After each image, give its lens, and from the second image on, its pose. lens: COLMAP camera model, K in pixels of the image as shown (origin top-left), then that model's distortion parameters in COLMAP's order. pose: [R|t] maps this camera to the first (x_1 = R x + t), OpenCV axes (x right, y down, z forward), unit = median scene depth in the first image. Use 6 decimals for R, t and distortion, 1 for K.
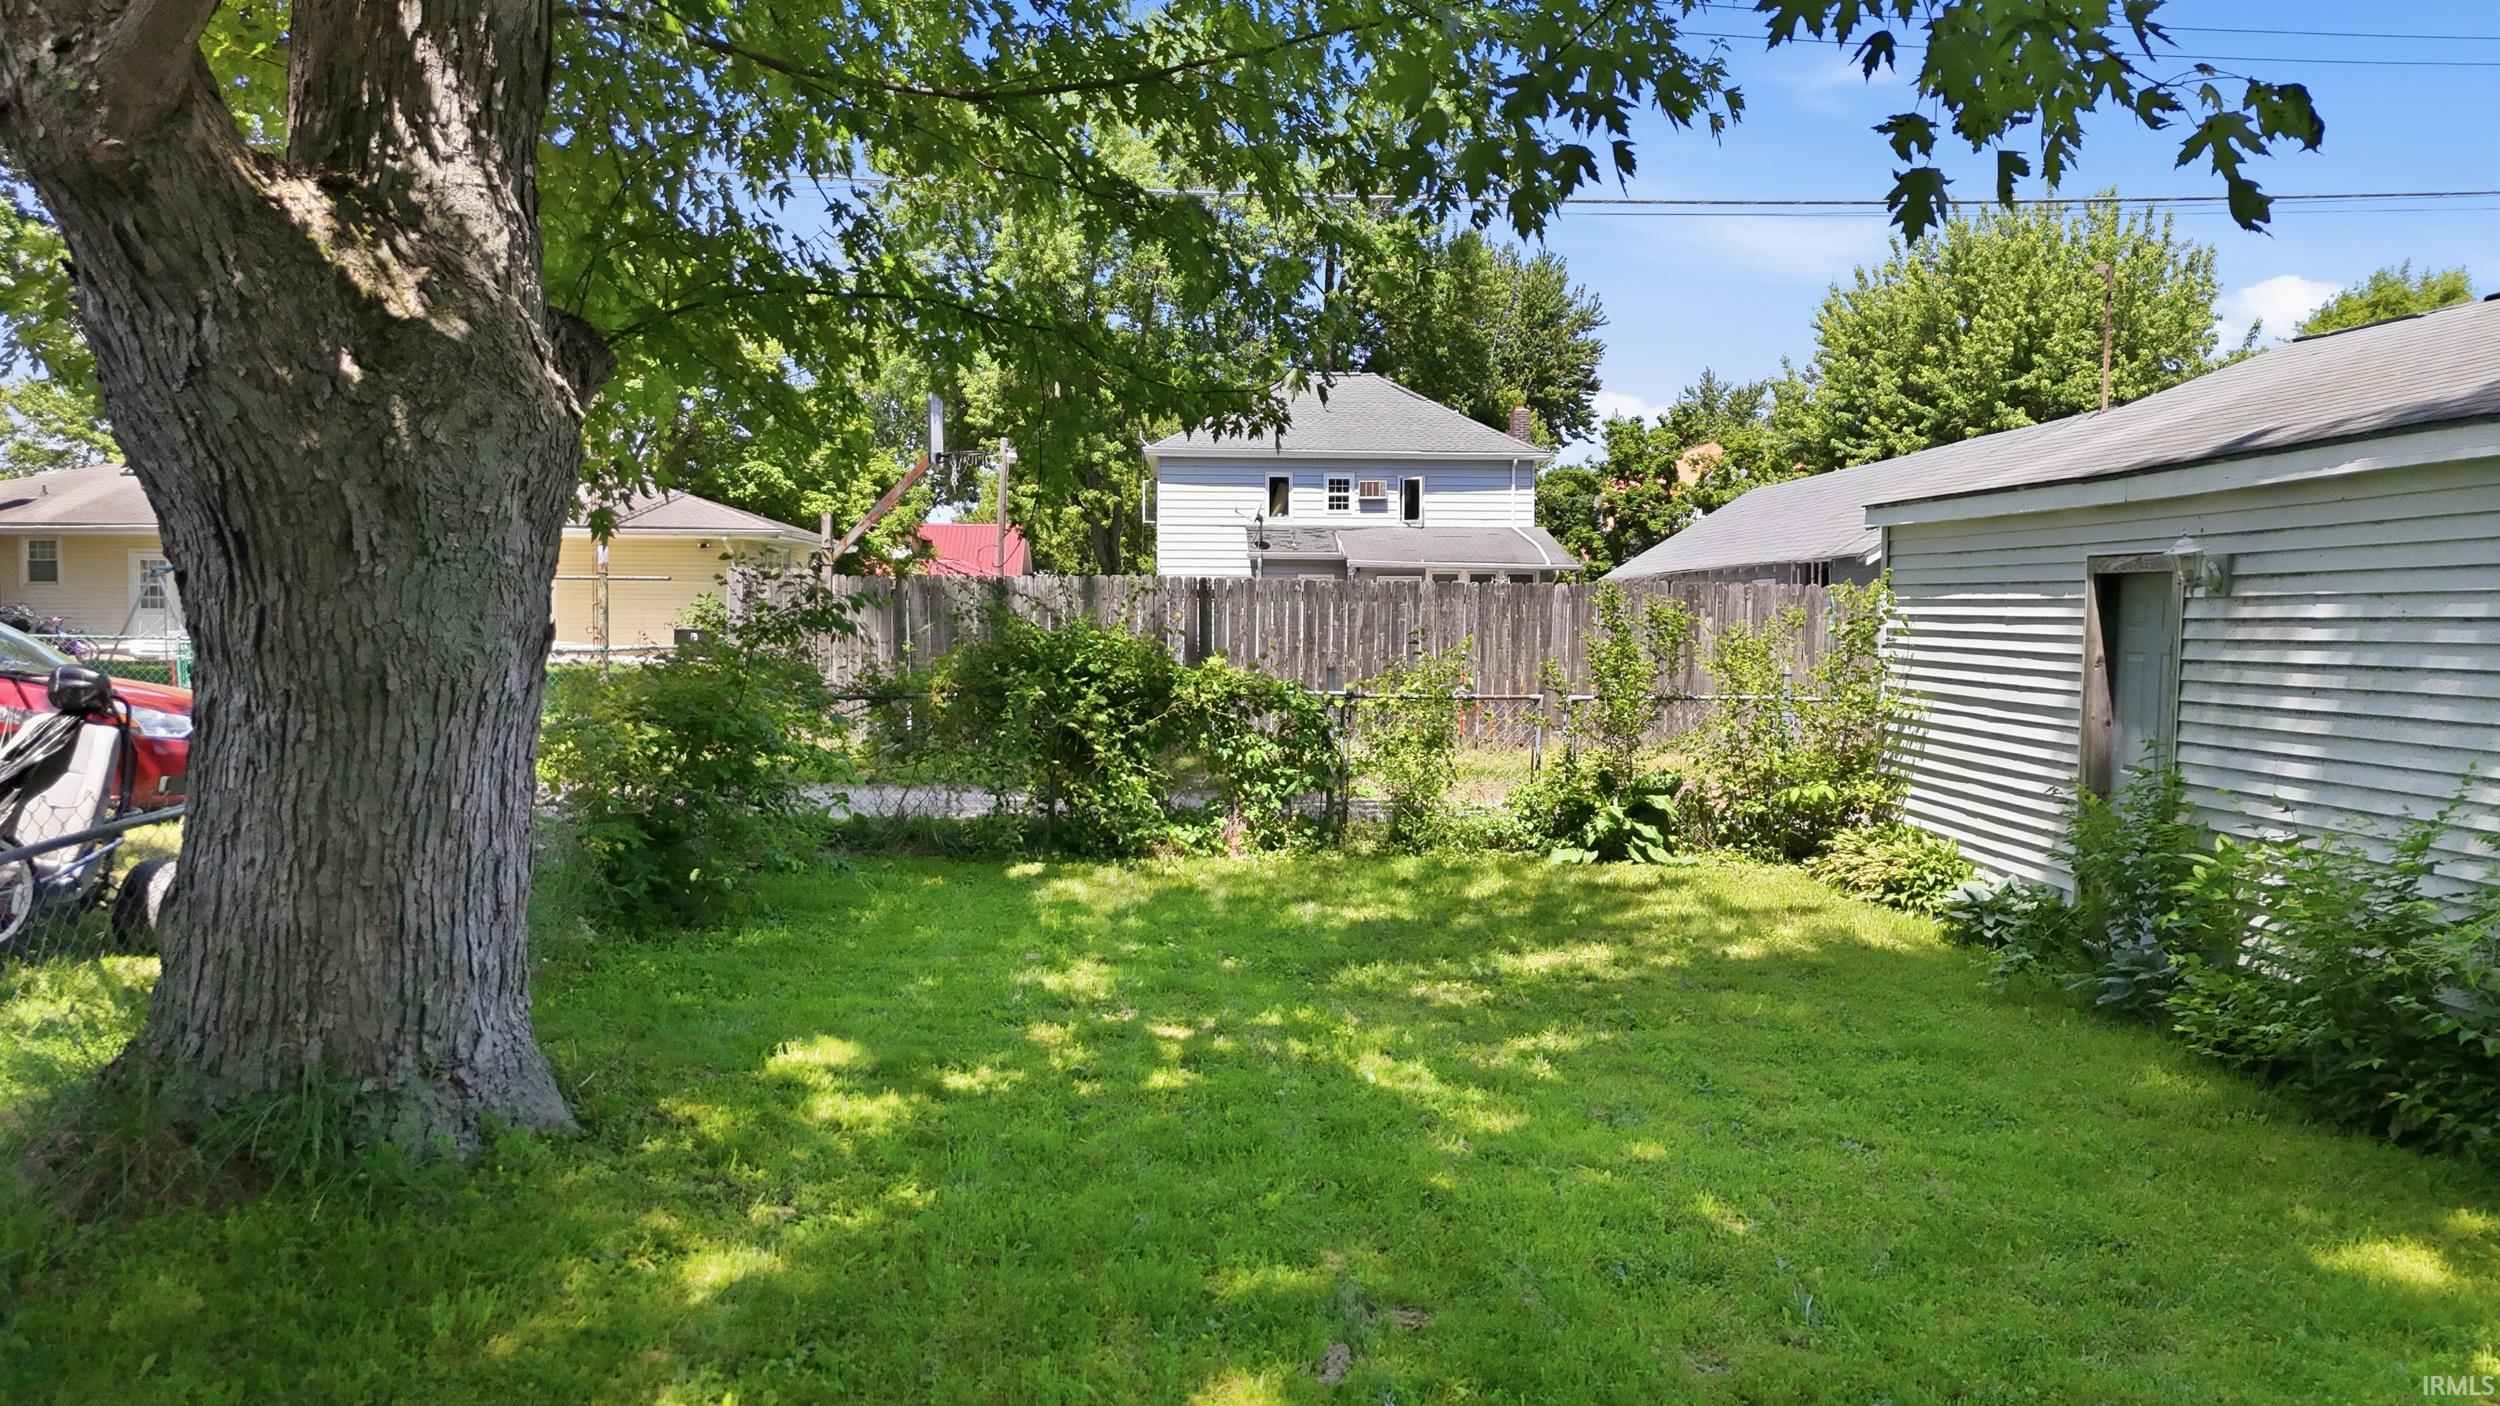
lens RADIAL K [[1861.2, 0, 1250.0], [0, 1861.2, 703.0], [0, 0, 1]] dist [0.089422, -0.085449]
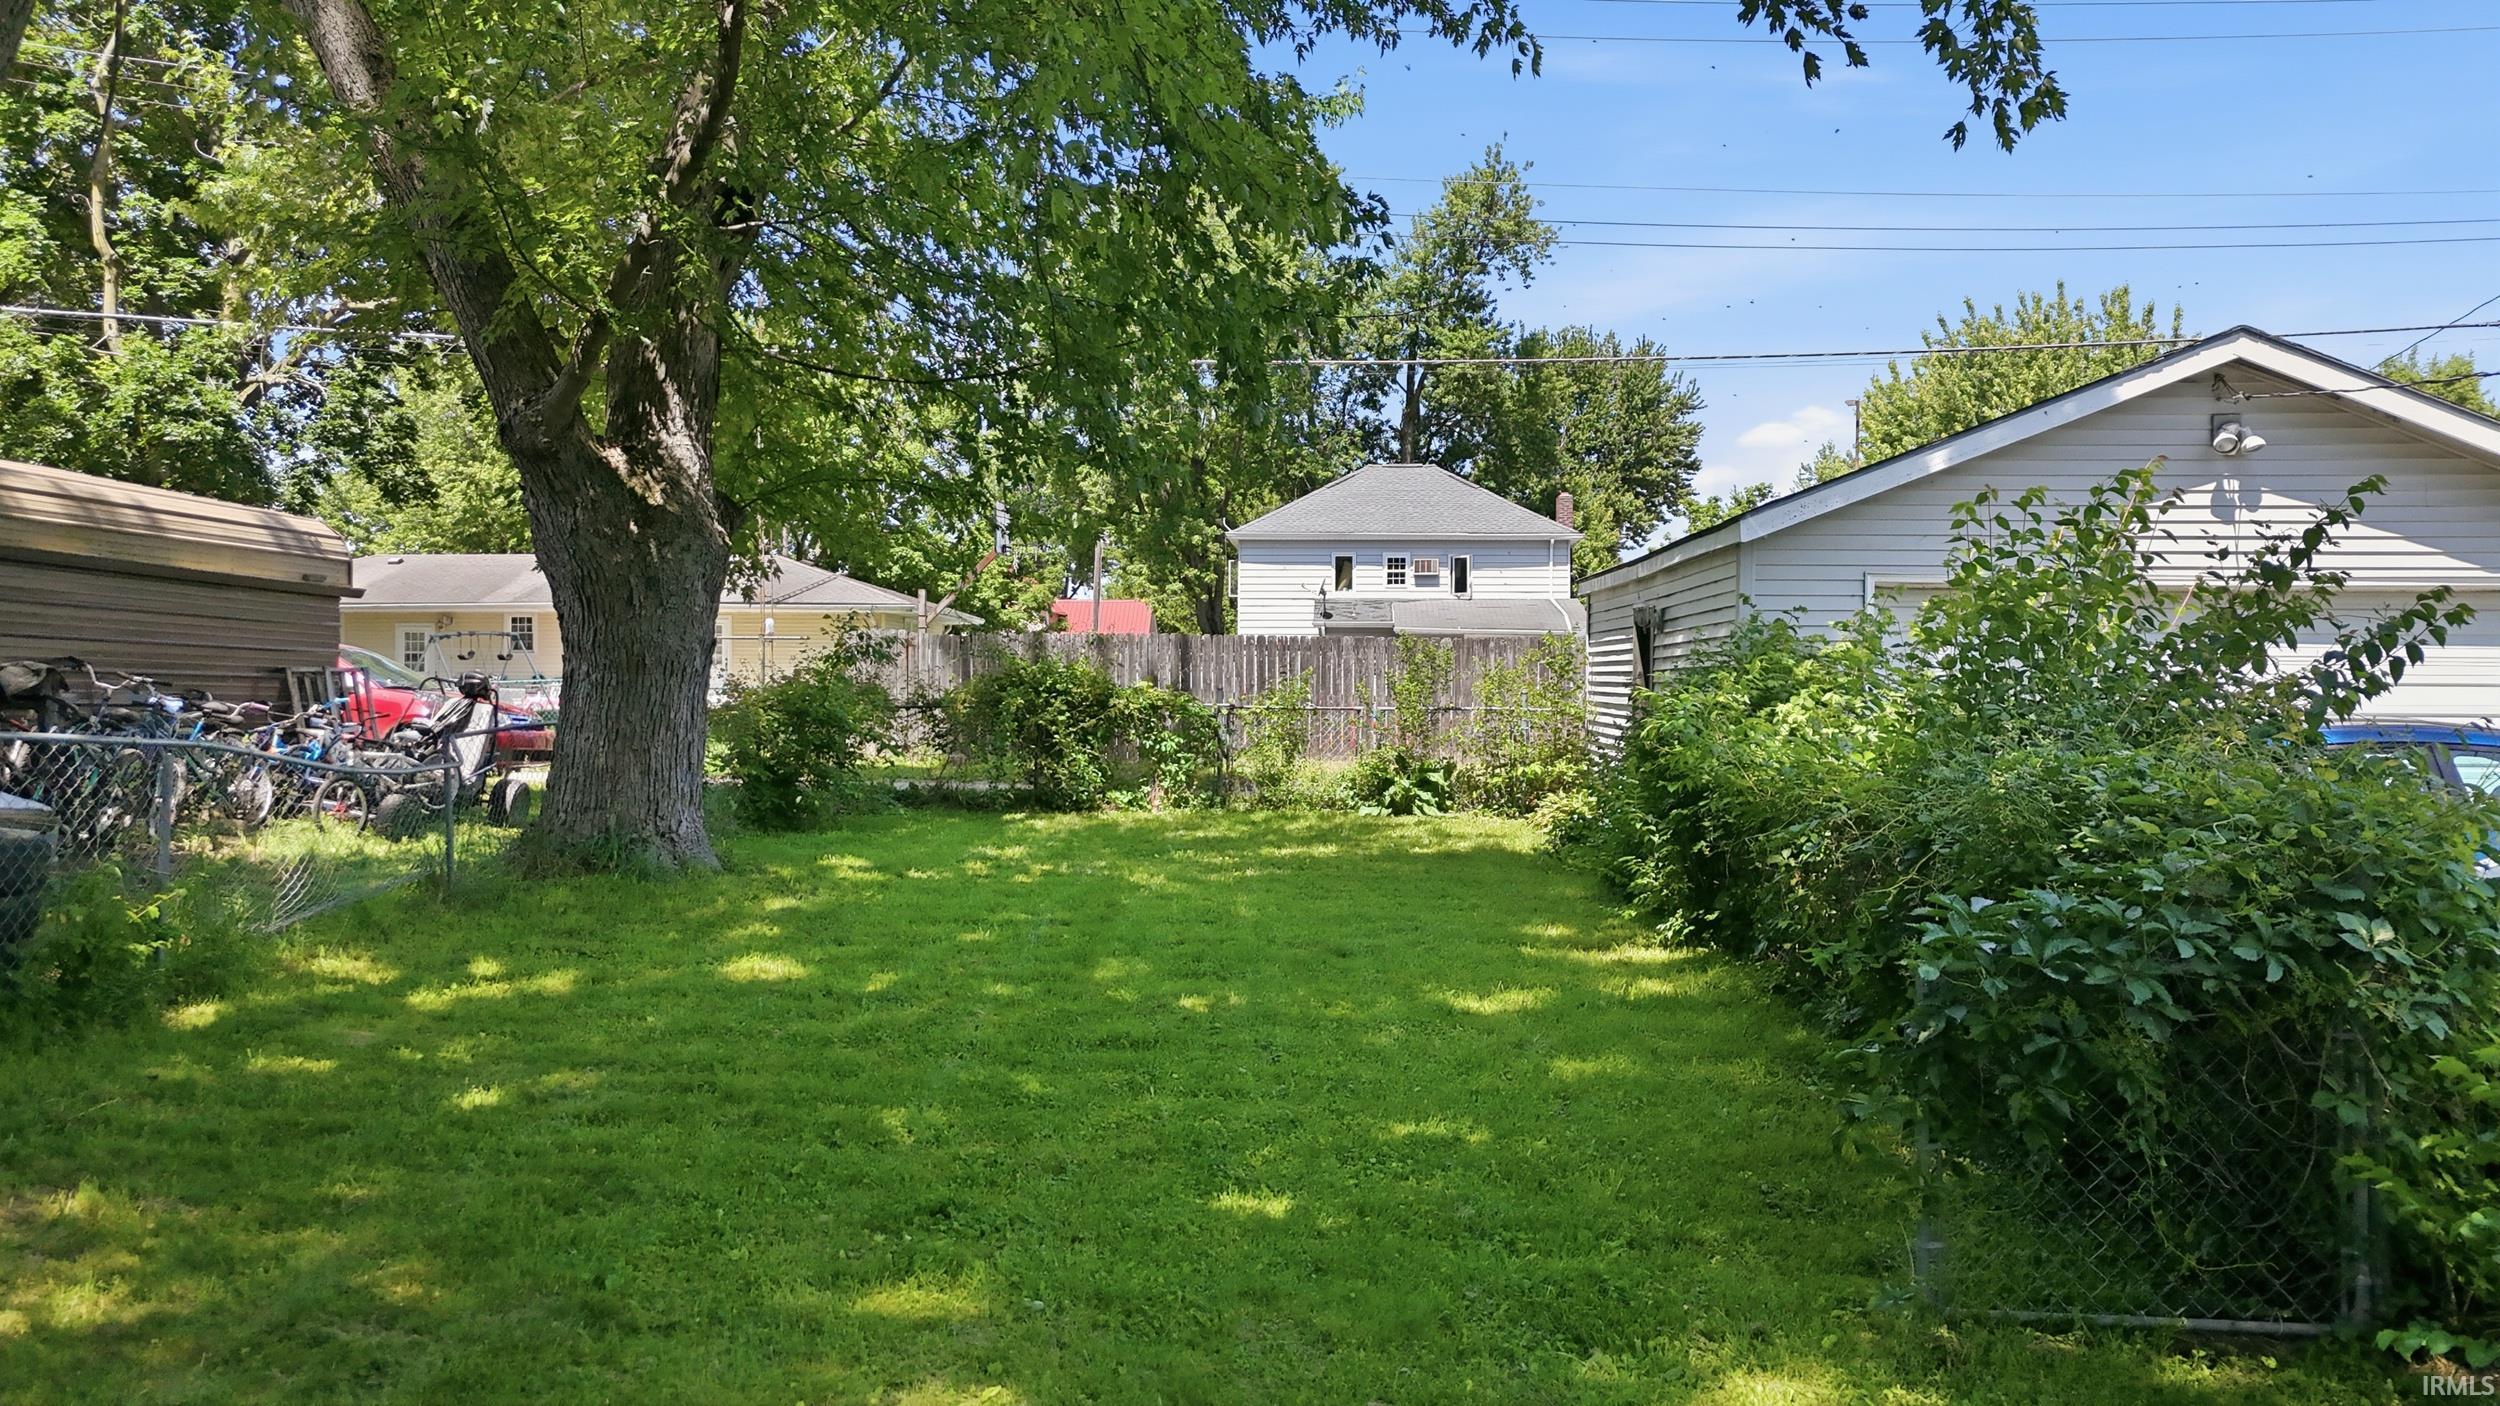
lens RADIAL K [[1861.2, 0, 1250.0], [0, 1861.2, 703.0], [0, 0, 1]] dist [0.089422, -0.085449]
pose [[0.996299, -0.000487, -0.085955, 0.202207], [-0.002984, 0.999185, -0.040247, 0.055073], [0.085904, 0.040355, 0.995486, -0.516382]]
